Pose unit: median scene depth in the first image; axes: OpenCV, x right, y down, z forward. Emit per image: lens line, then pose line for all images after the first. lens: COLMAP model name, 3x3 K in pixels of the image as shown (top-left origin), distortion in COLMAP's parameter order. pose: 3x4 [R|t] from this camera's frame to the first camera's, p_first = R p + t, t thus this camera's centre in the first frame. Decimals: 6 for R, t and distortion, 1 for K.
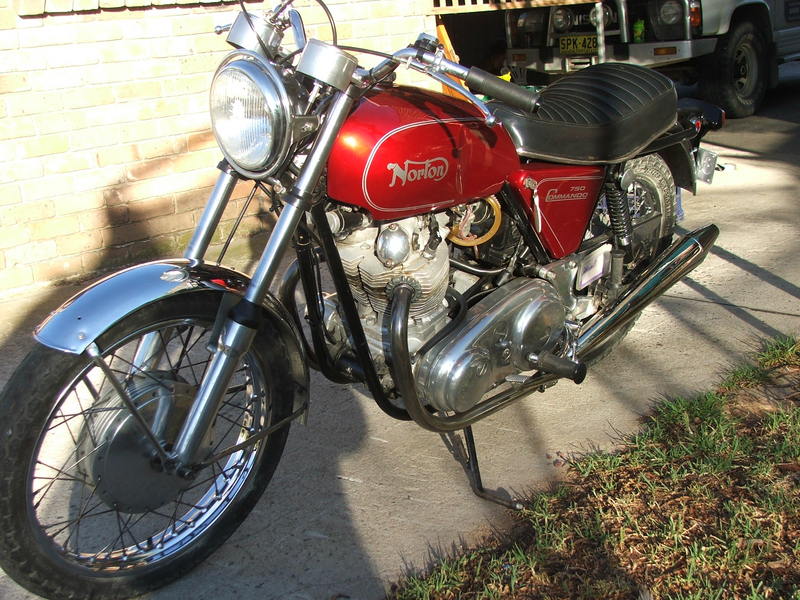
lens RADIAL K [[1135.7, 0, 400.0], [0, 1135.7, 300.0], [0, 0, 1]] dist [-0.159900, 0.582374]
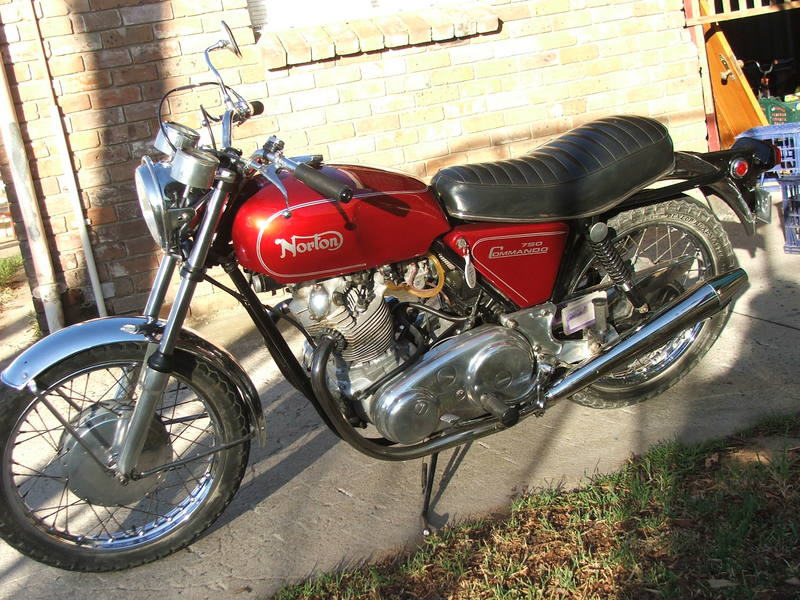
lens RADIAL K [[1135.7, 0, 400.0], [0, 1135.7, 300.0], [0, 0, 1]] dist [-0.159900, 0.582374]
pose [[0.909989, 0.020105, -0.414145, 0.499545], [-0.012434, 0.999698, 0.021211, -0.067737], [0.414447, -0.014152, 0.909964, -0.038383]]
